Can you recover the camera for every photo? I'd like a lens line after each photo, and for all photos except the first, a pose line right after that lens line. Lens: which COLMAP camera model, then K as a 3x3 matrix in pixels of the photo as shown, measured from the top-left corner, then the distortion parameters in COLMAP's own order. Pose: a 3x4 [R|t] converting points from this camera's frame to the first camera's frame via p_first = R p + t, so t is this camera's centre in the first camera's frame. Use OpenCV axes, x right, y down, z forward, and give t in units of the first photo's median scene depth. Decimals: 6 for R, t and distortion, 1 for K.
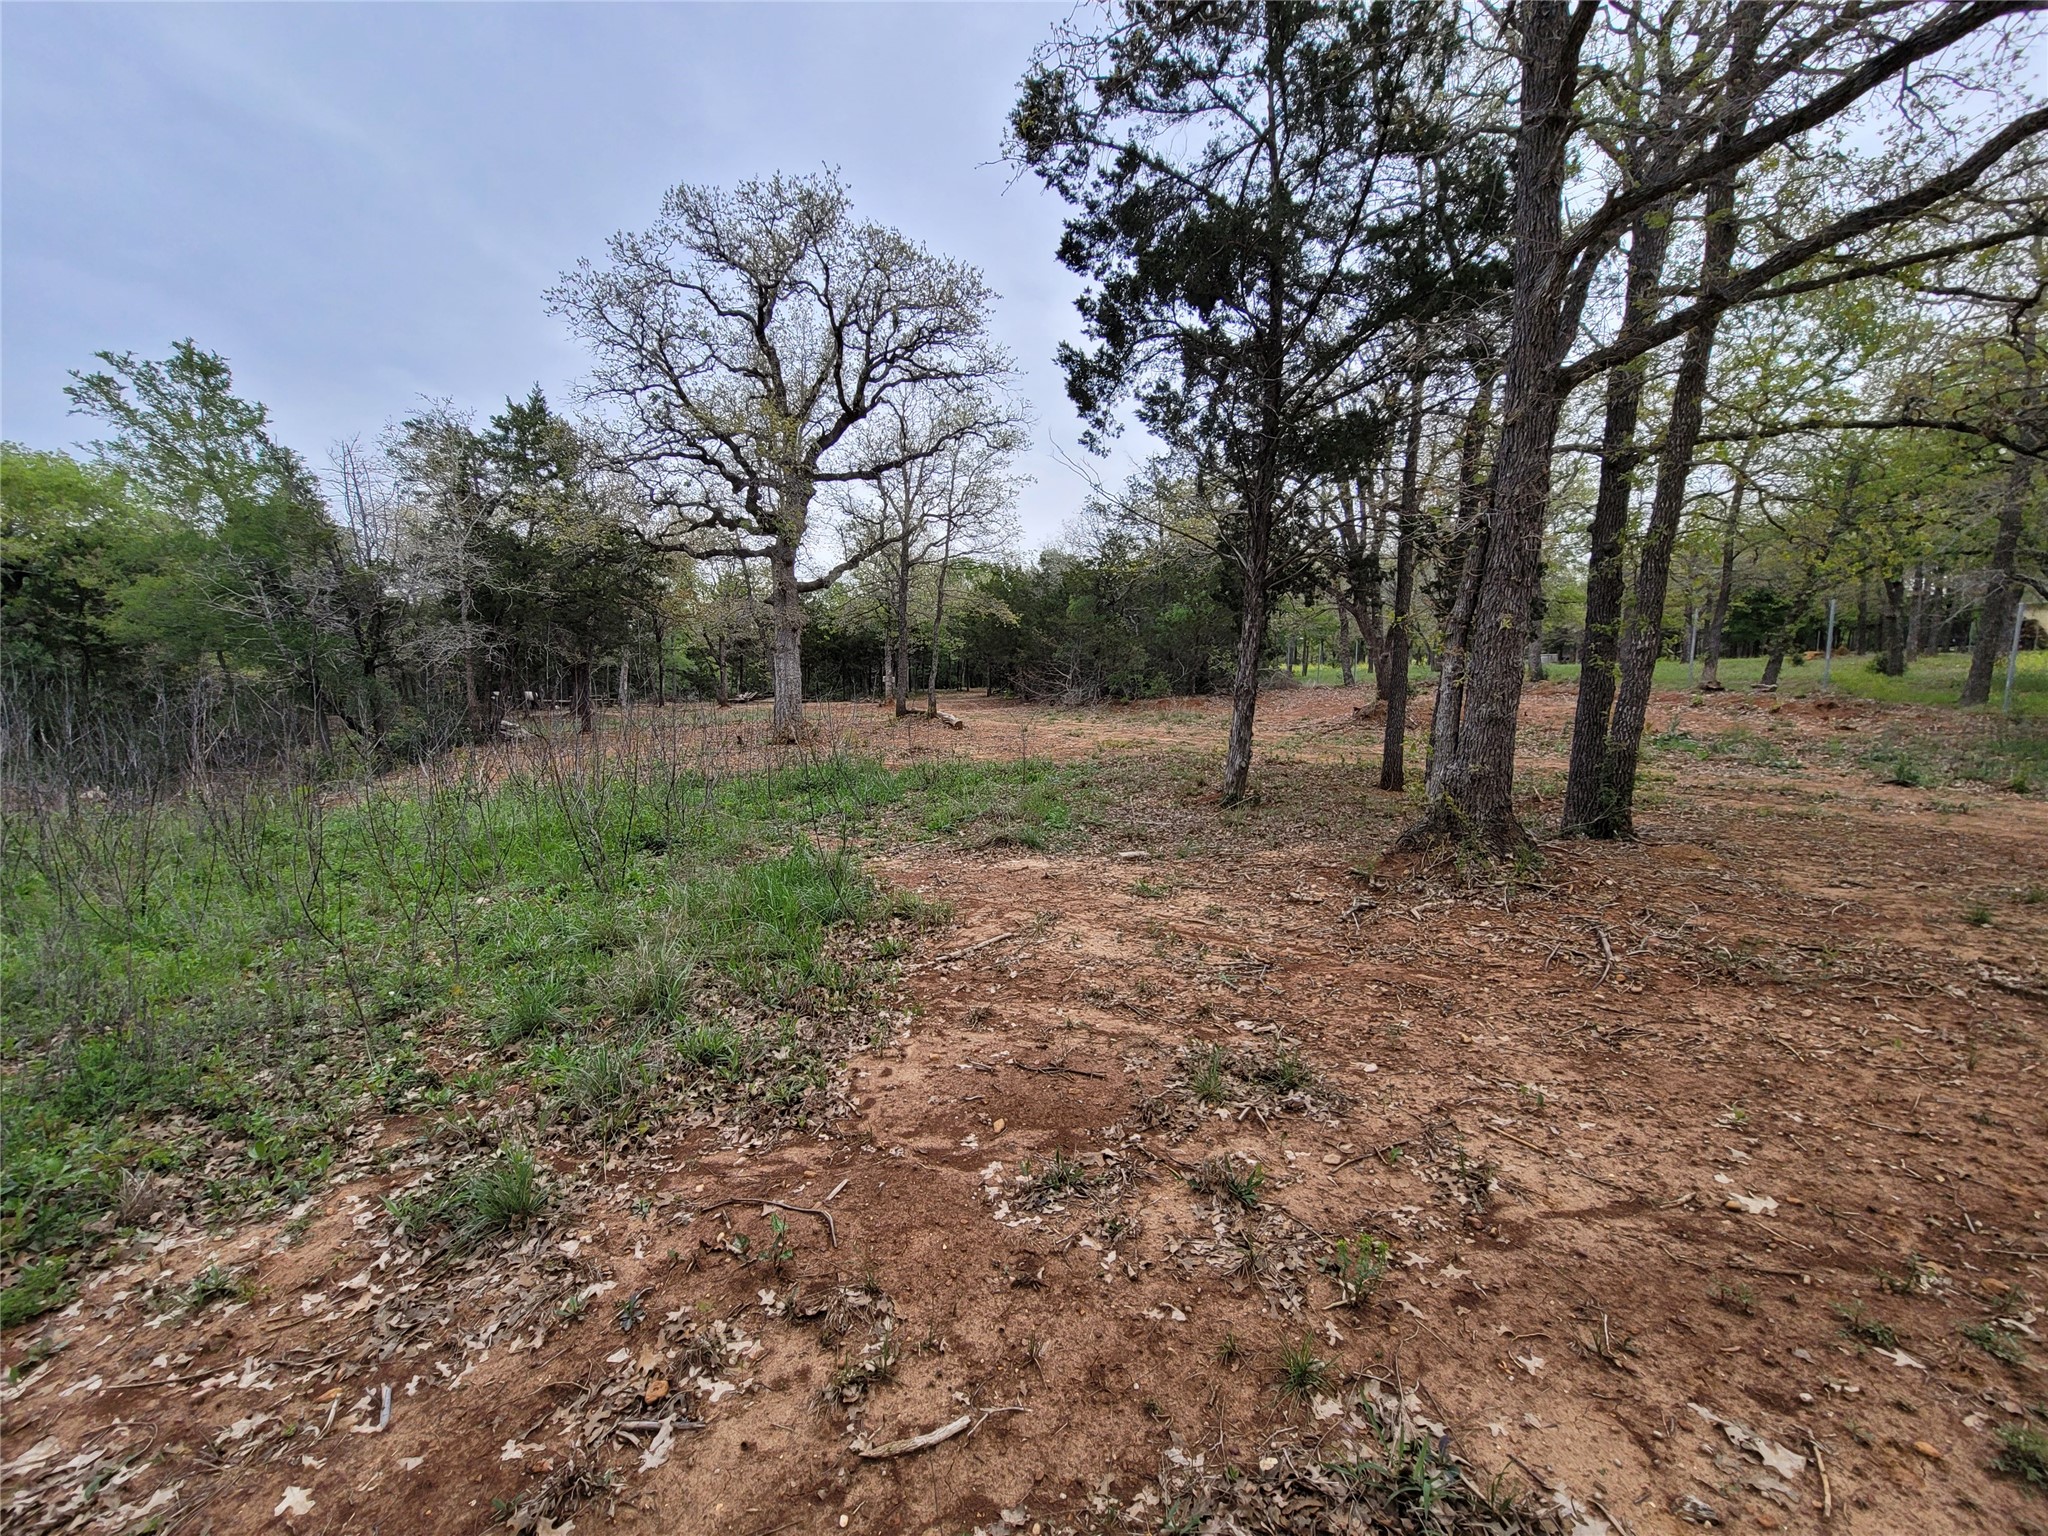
lens RADIAL K [[861.6, 0, 1024.0], [0, 861.6, 768.0], [0, 0, 1]] dist [0.000928, 0.000478]
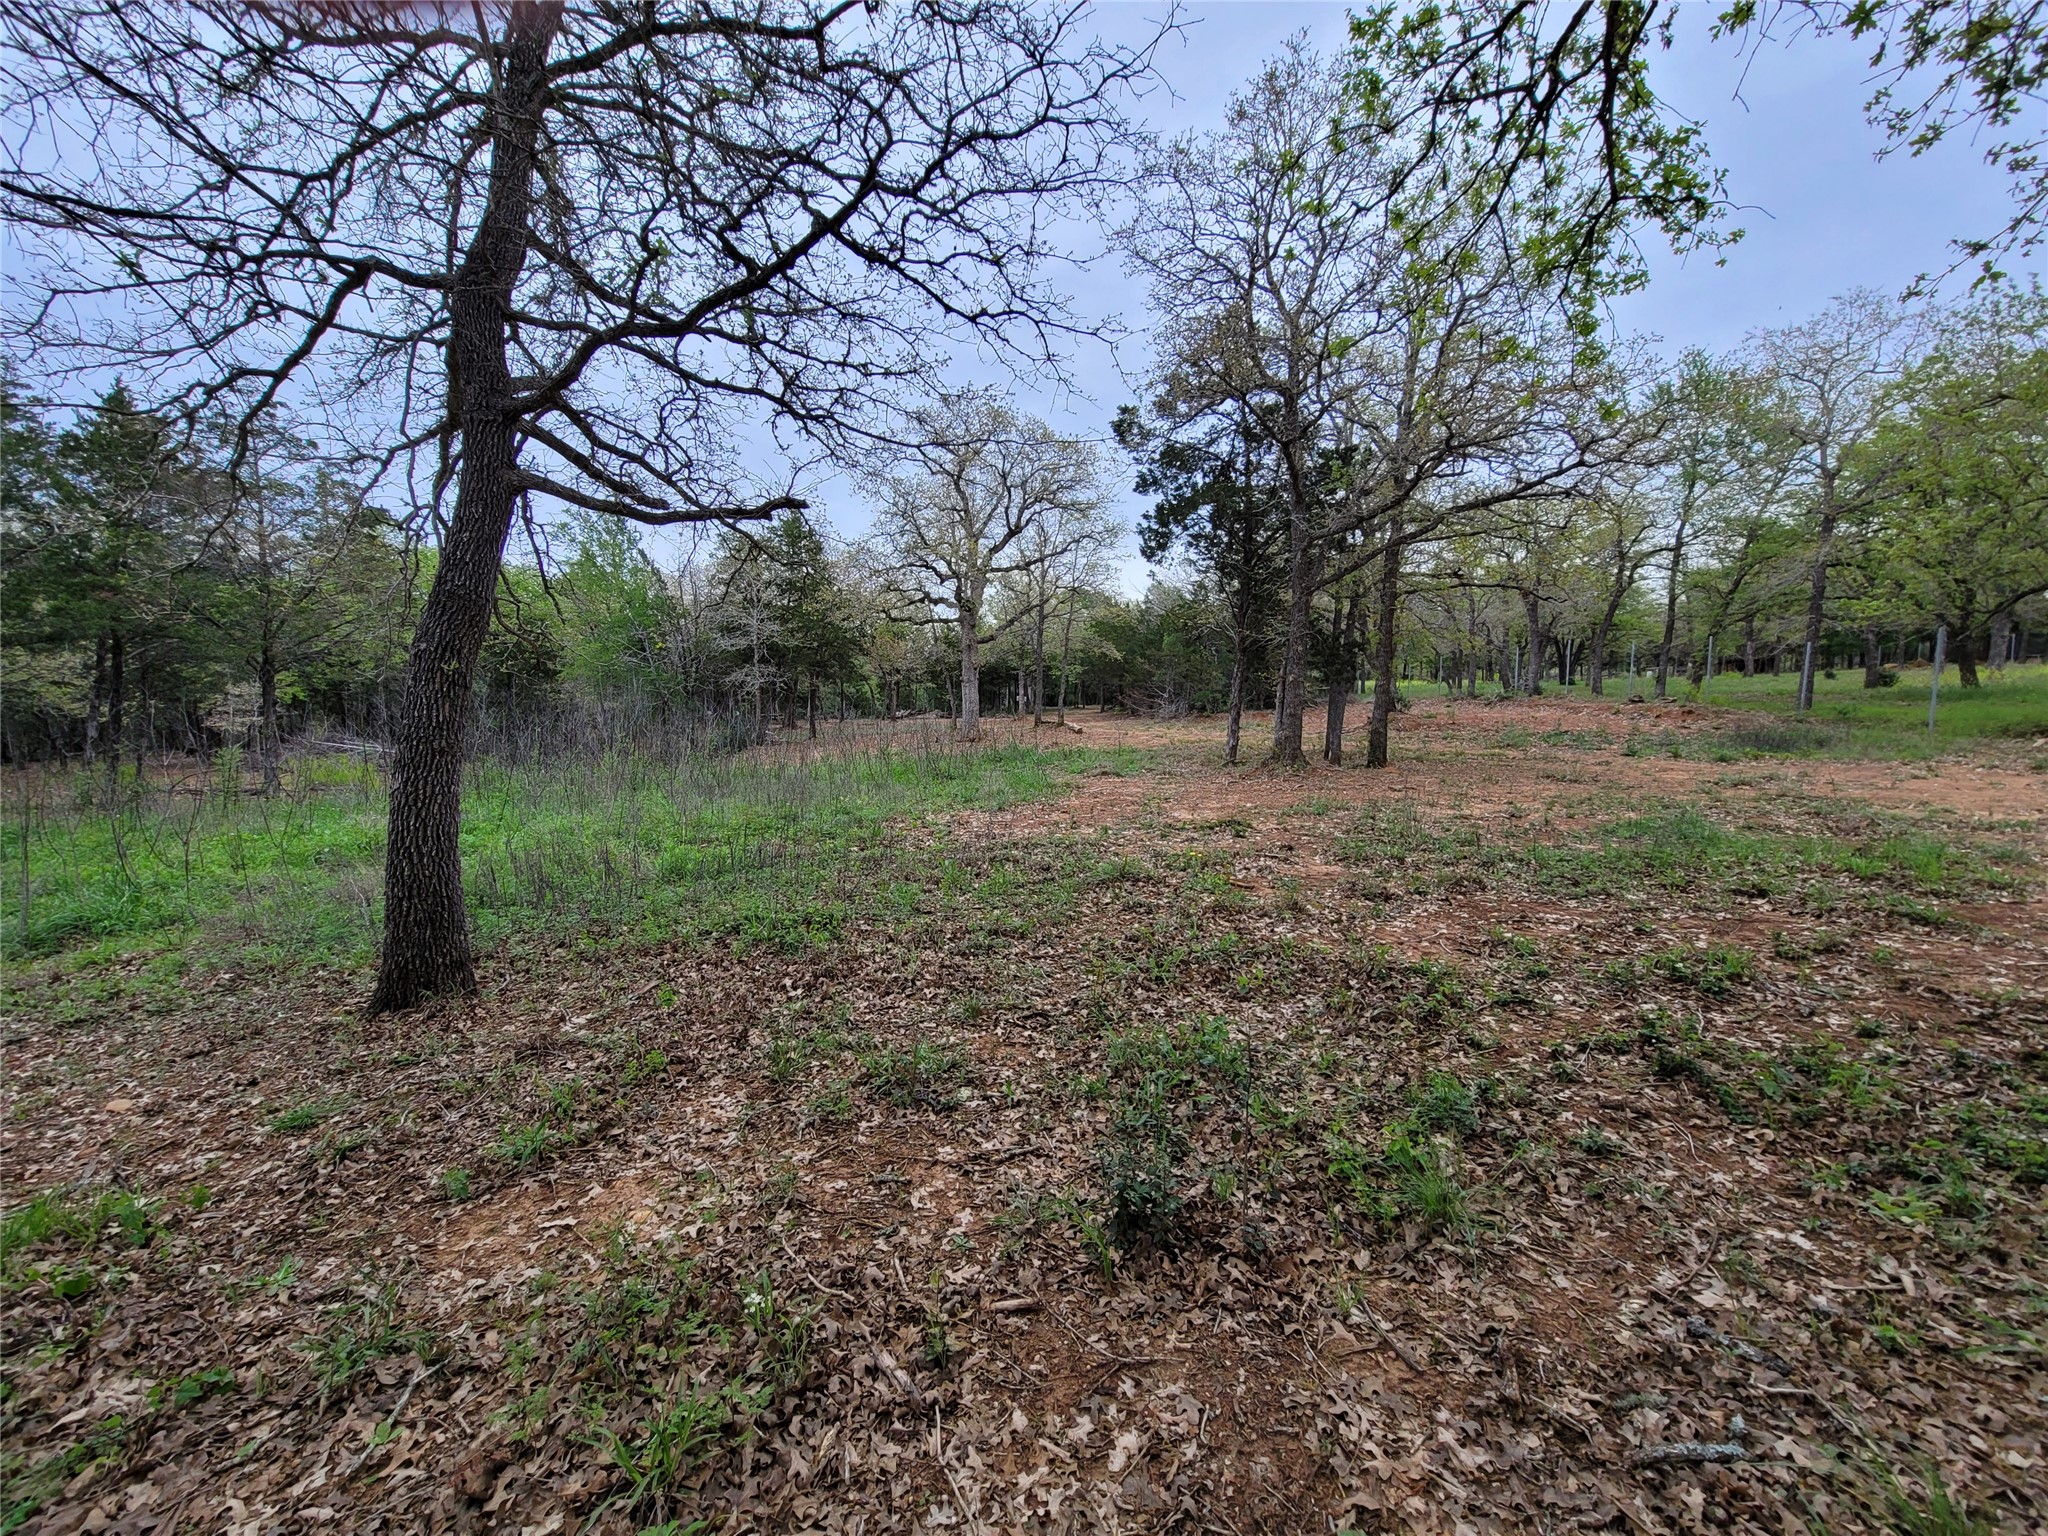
lens RADIAL K [[861.6, 0, 1024.0], [0, 861.6, 768.0], [0, 0, 1]] dist [0.000928, 0.000478]
pose [[0.991141, 0.001882, -0.132800, 0.027512], [-0.004610, 0.999785, -0.020233, 0.050286], [0.132733, 0.020666, 0.990936, -0.524595]]
